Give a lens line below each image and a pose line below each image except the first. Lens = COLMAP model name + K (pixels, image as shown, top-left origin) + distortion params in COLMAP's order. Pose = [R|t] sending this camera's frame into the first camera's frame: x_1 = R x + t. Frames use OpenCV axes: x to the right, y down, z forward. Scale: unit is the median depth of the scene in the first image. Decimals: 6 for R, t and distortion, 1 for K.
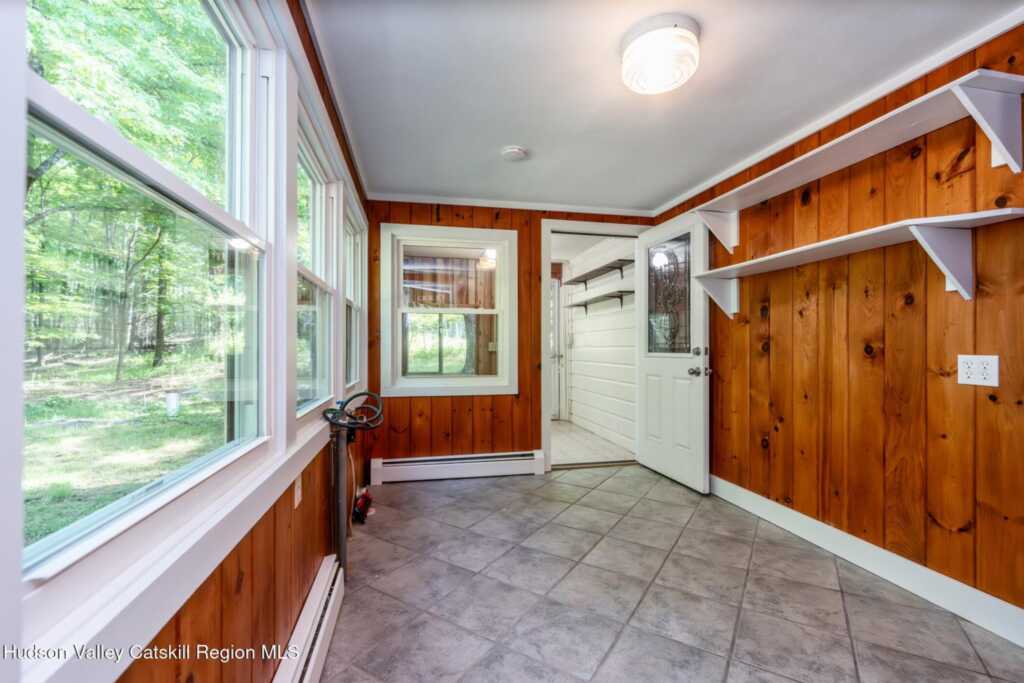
lens RADIAL K [[330.8, 0, 464.8], [0, 330.8, 343.9], [0, 0, 1]] dist [-0.000056, 0.000017]
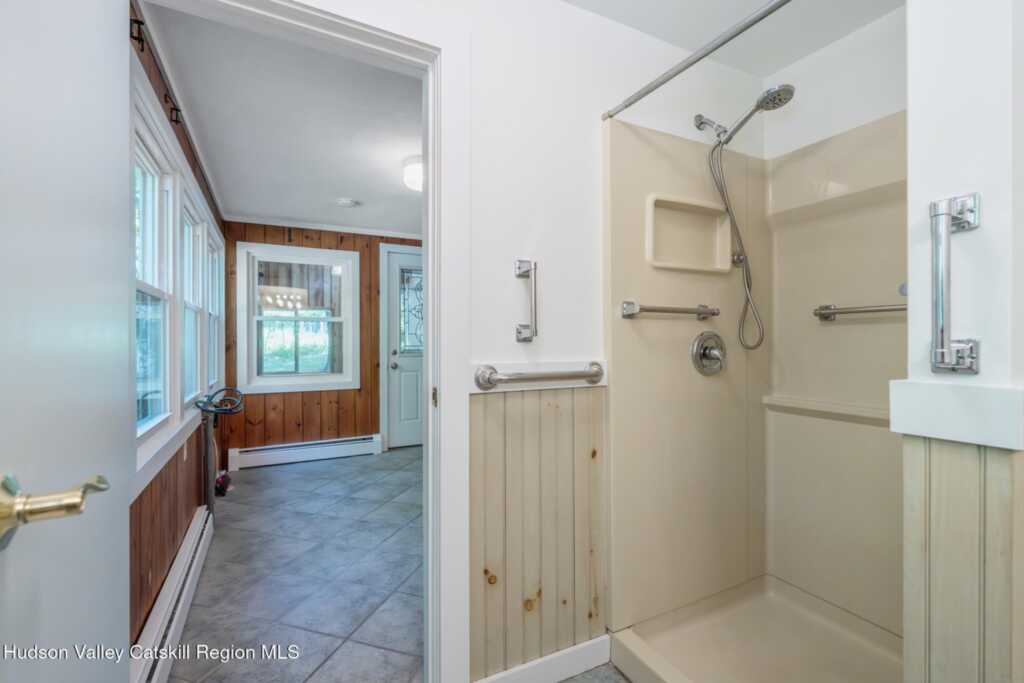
lens RADIAL K [[355.6, 0, 401.4], [0, 355.6, 341.8], [0, 0, 1]] dist [0.015236, 0.000035]
pose [[0.980340, -0.002126, 0.197305, 0.060761], [0.001003, 0.999983, 0.005792, -0.027990], [-0.197314, -0.005480, 0.980325, -0.331416]]
